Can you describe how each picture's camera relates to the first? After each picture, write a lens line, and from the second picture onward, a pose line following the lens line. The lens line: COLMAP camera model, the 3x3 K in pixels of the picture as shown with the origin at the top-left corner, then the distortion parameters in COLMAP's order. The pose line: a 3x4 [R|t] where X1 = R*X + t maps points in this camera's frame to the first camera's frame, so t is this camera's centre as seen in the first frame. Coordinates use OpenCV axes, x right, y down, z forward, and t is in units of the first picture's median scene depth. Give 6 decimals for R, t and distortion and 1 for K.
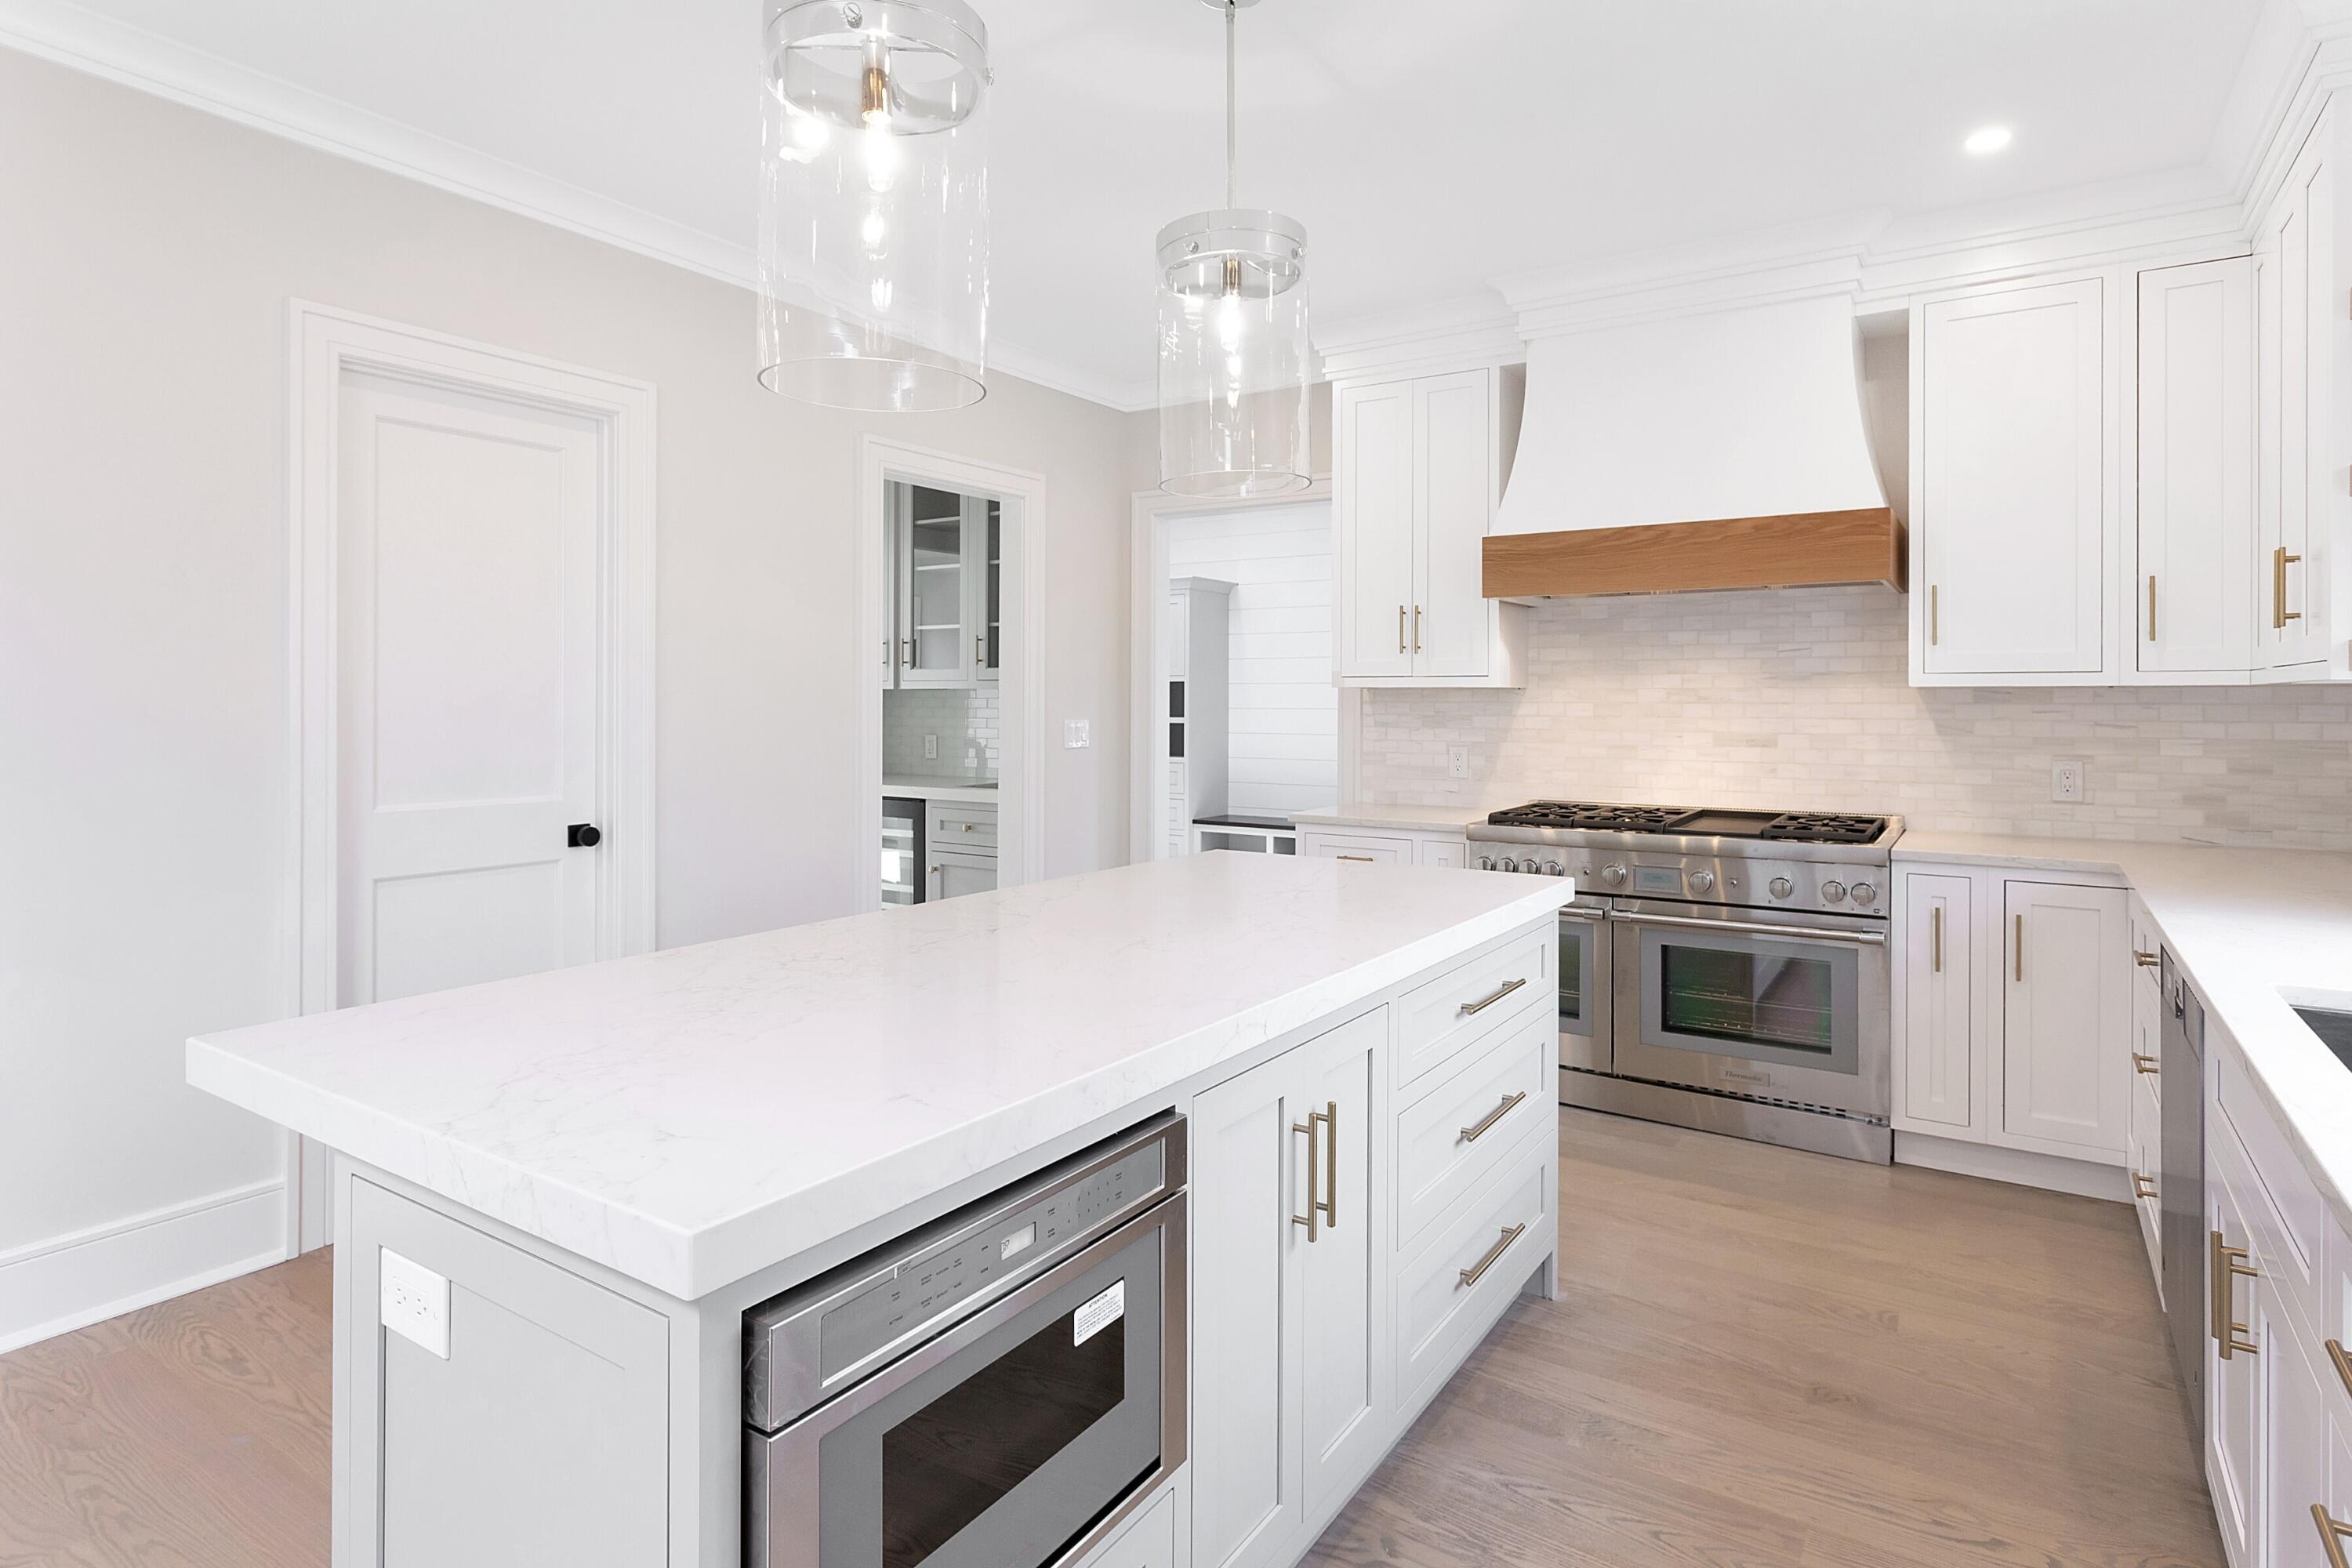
lens RADIAL K [[1249.5, 0, 1188.6], [0, 1249.5, 703.7], [0, 0, 1]] dist [-0.001636, 0.001870]
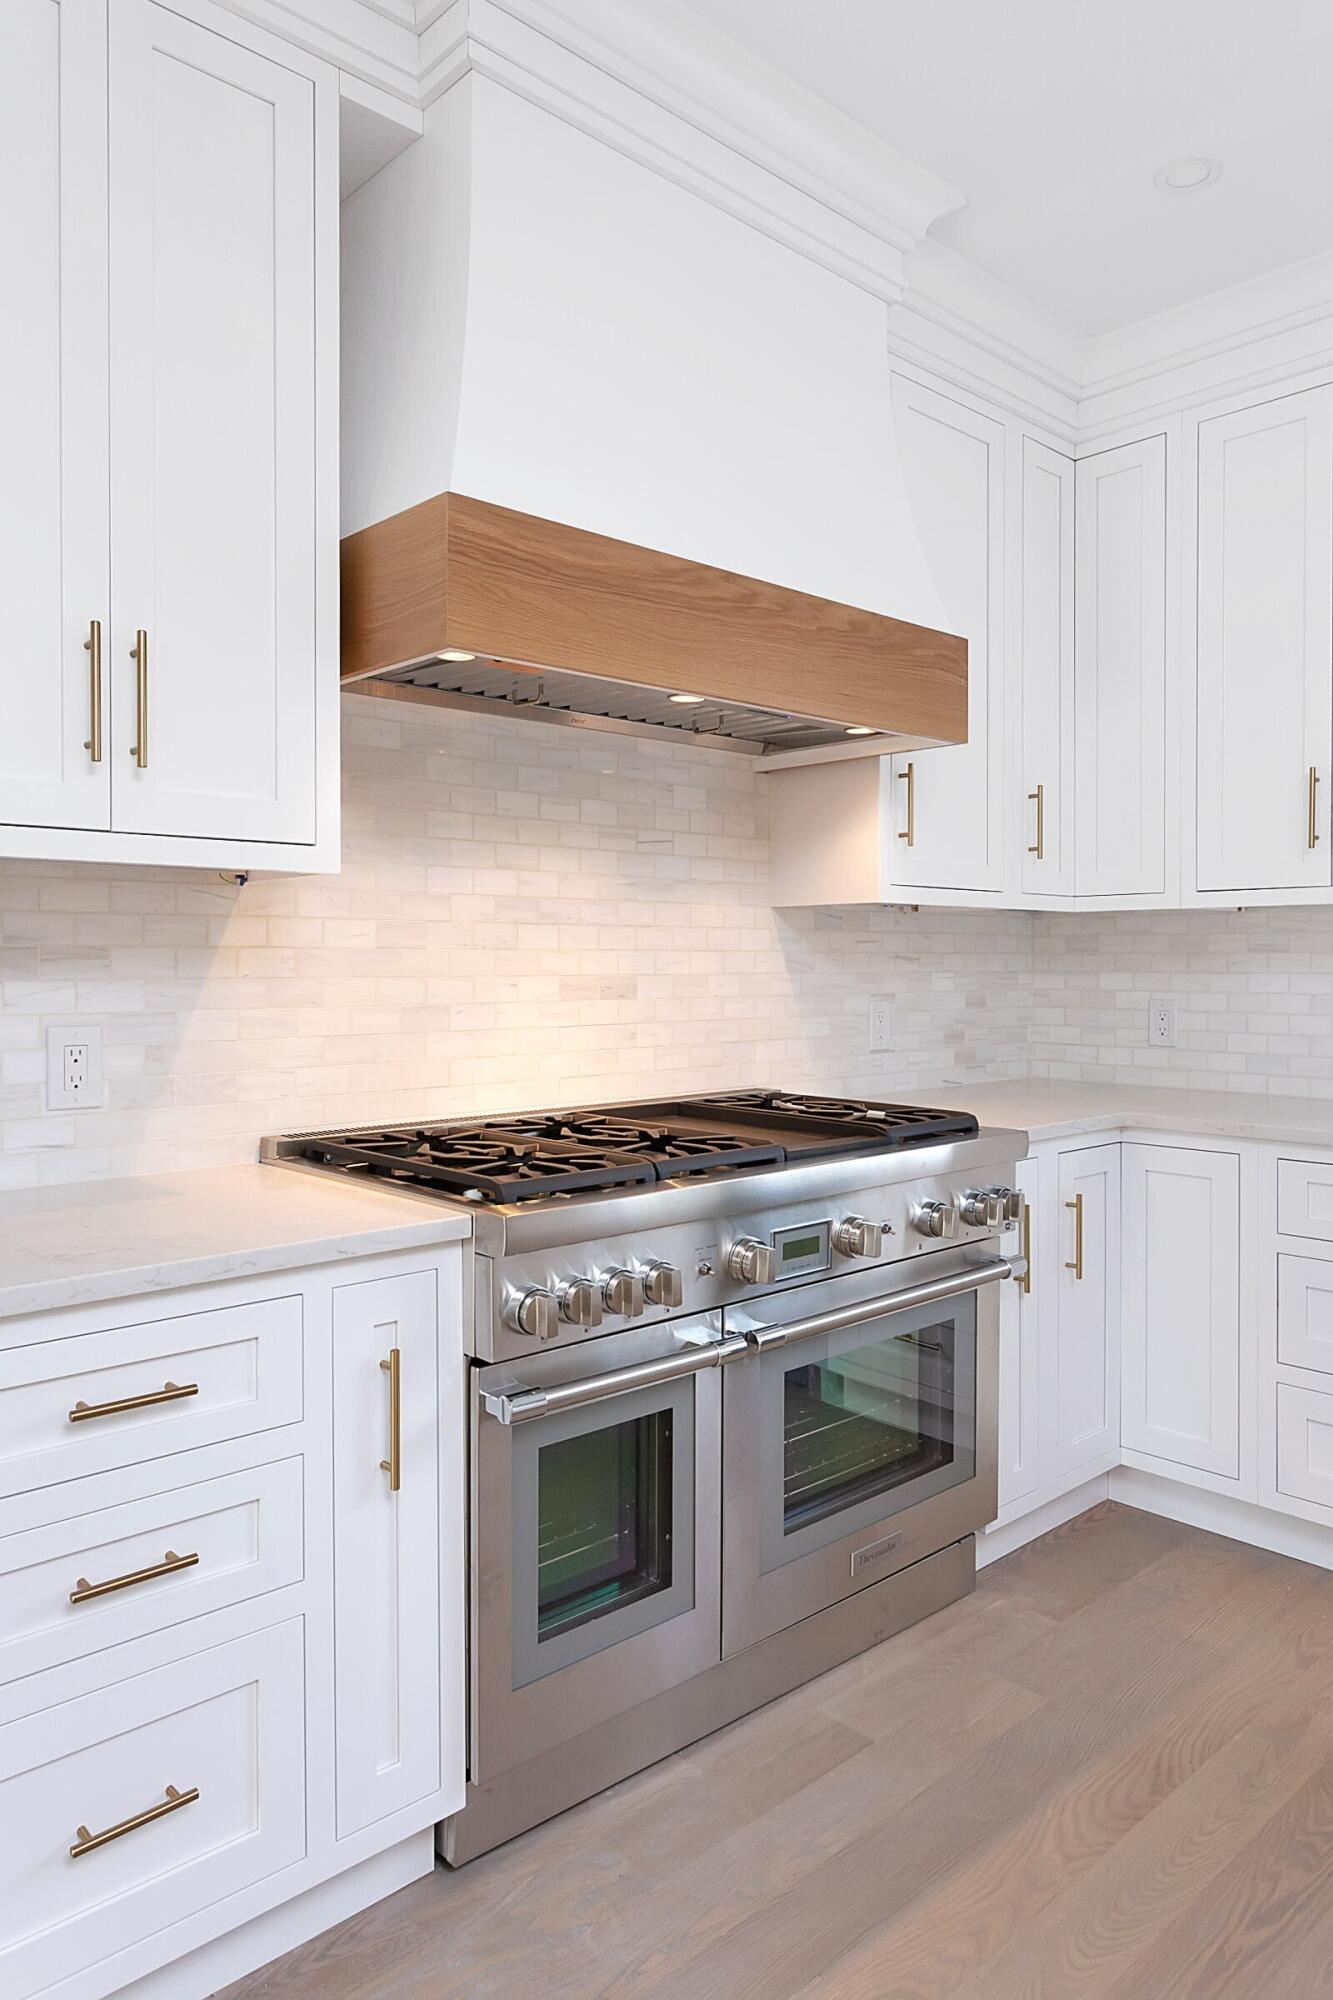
lens RADIAL K [[1317.9, 0, 668.0], [0, 1317.9, 969.2], [0, 0, 1]] dist [-0.007636, -0.002311]
pose [[0.238362, -0.008261, 0.971141, -0.173497], [0.002573, 0.999966, 0.007874, 0.017559], [-0.971173, 0.000622, 0.238375, 0.926967]]
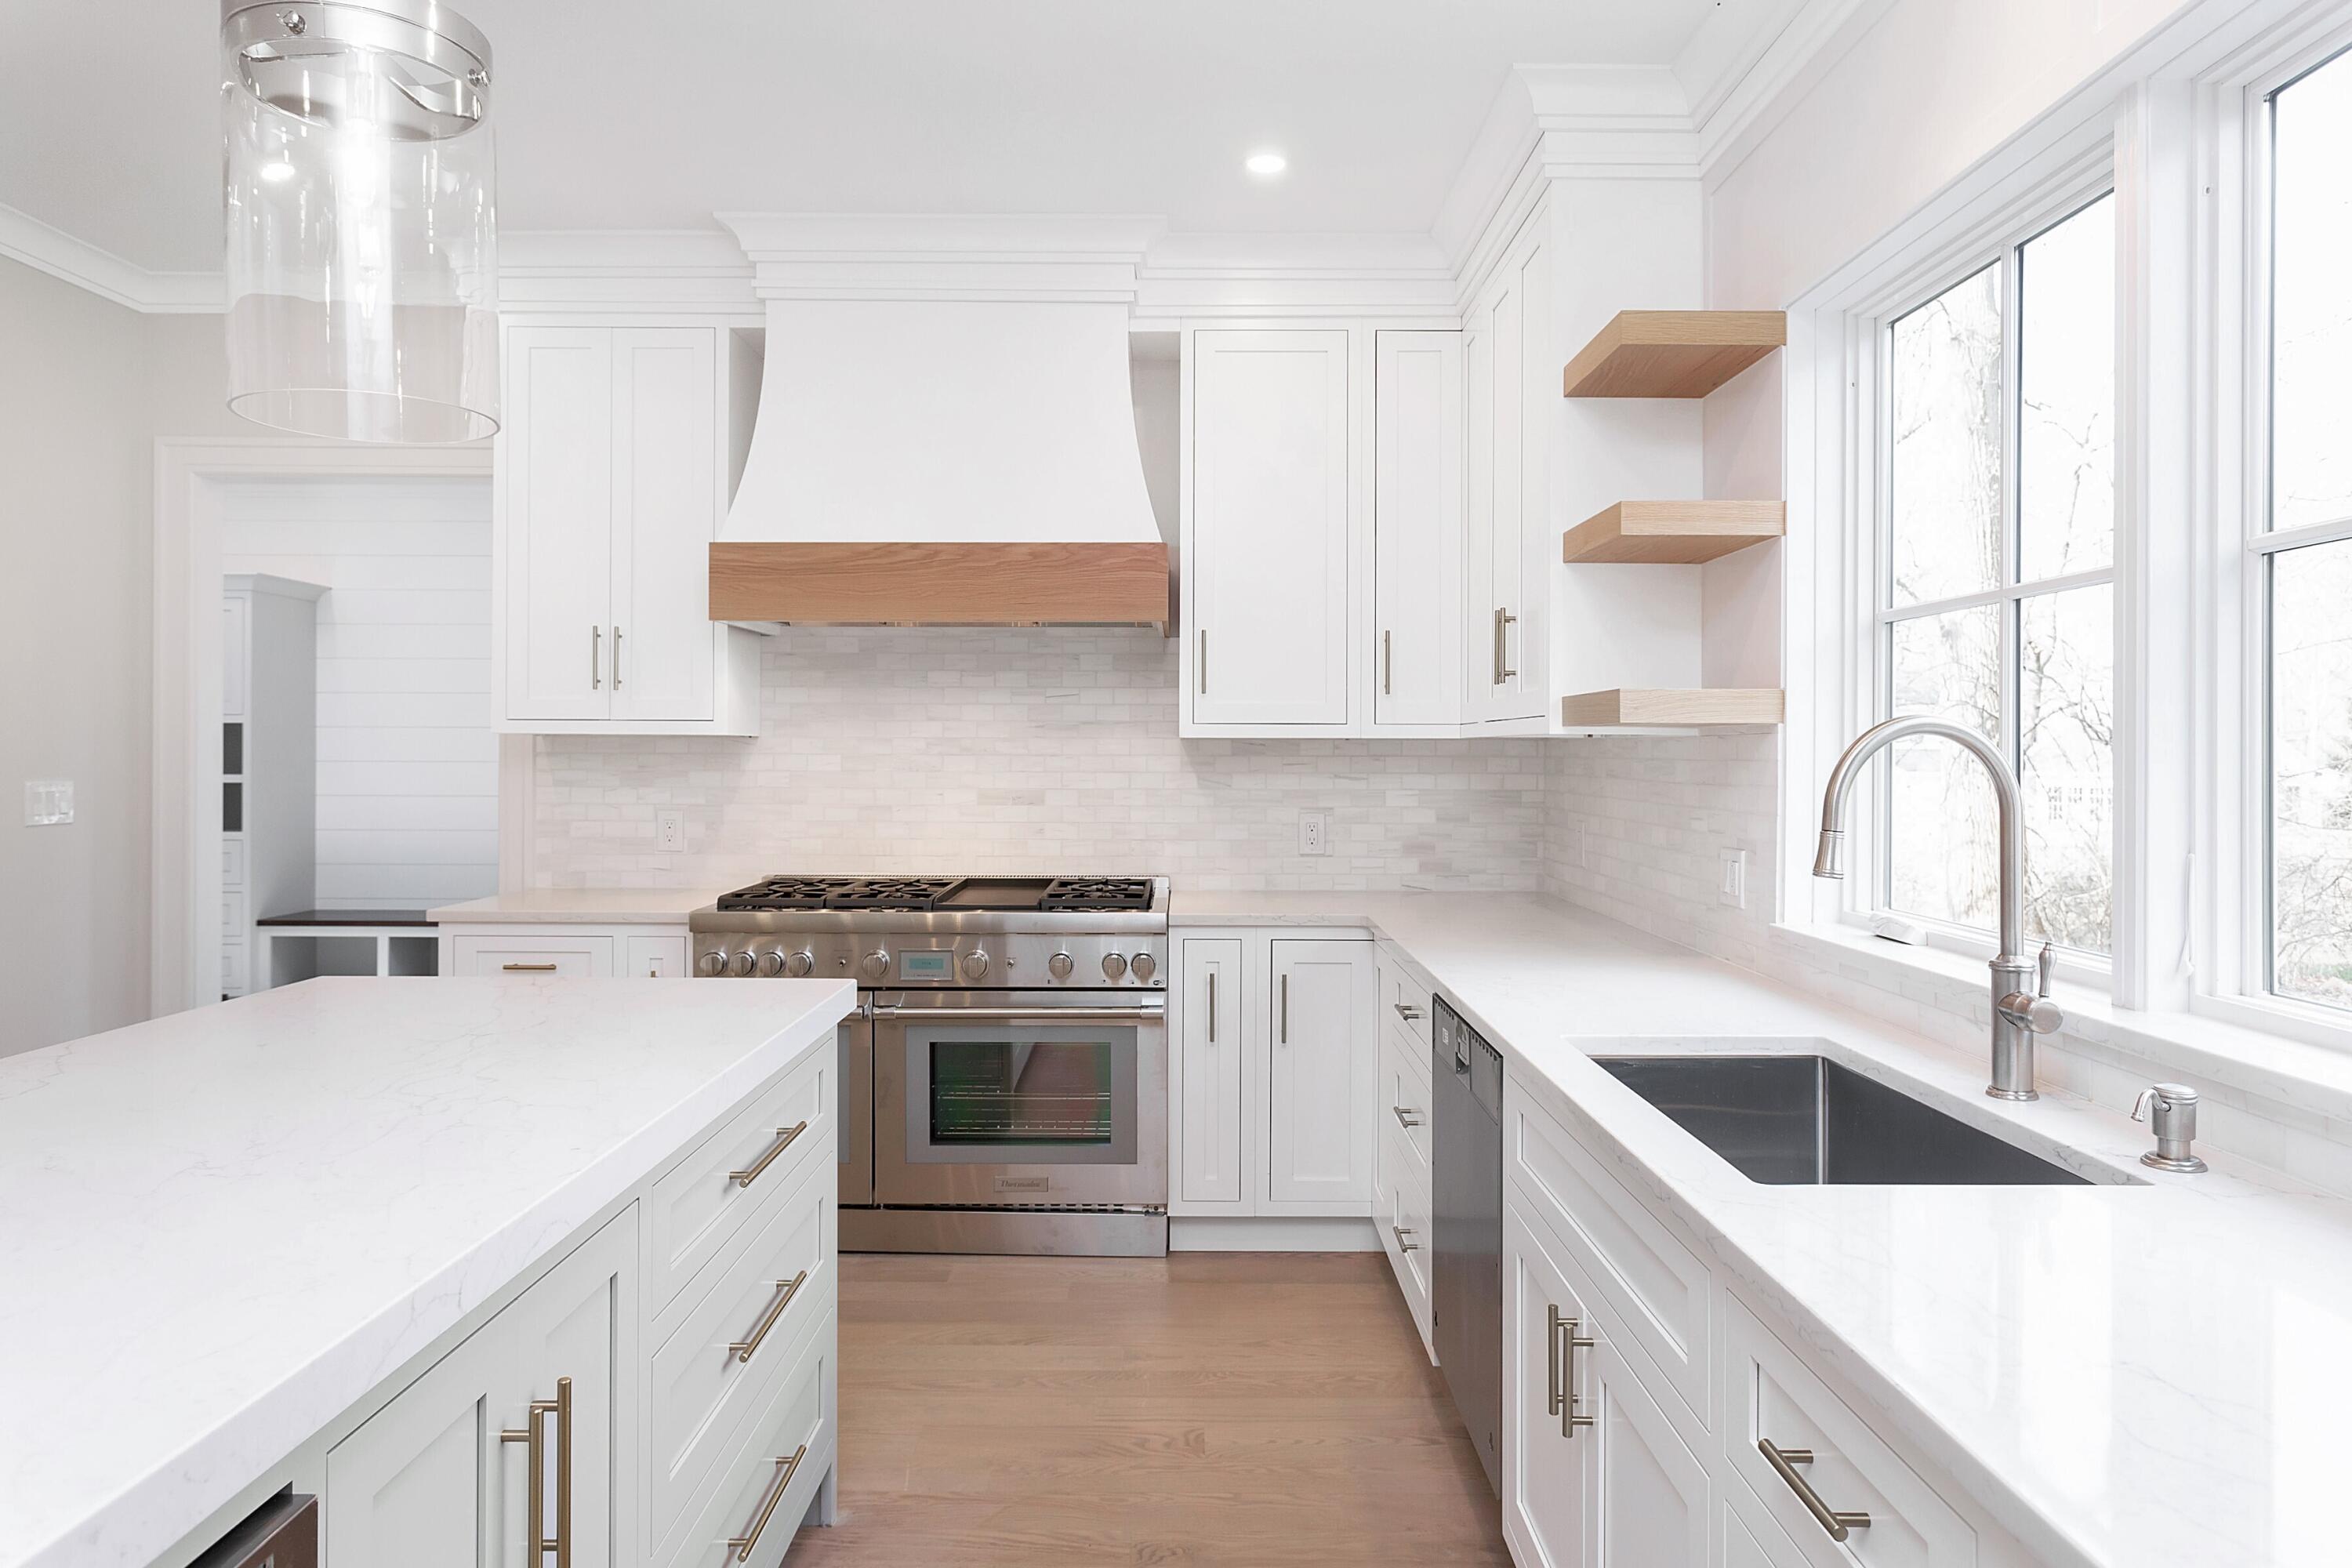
lens RADIAL K [[1434.5, 0, 1173.8], [0, 1434.5, 755.3], [0, 0, 1]] dist [-0.008494, 0.004150]
pose [[0.836704, -0.000012, 0.547655, -0.013020], [-0.000691, 0.999999, 0.001078, -0.001604], [-0.547654, -0.001281, 0.836704, 0.105220]]
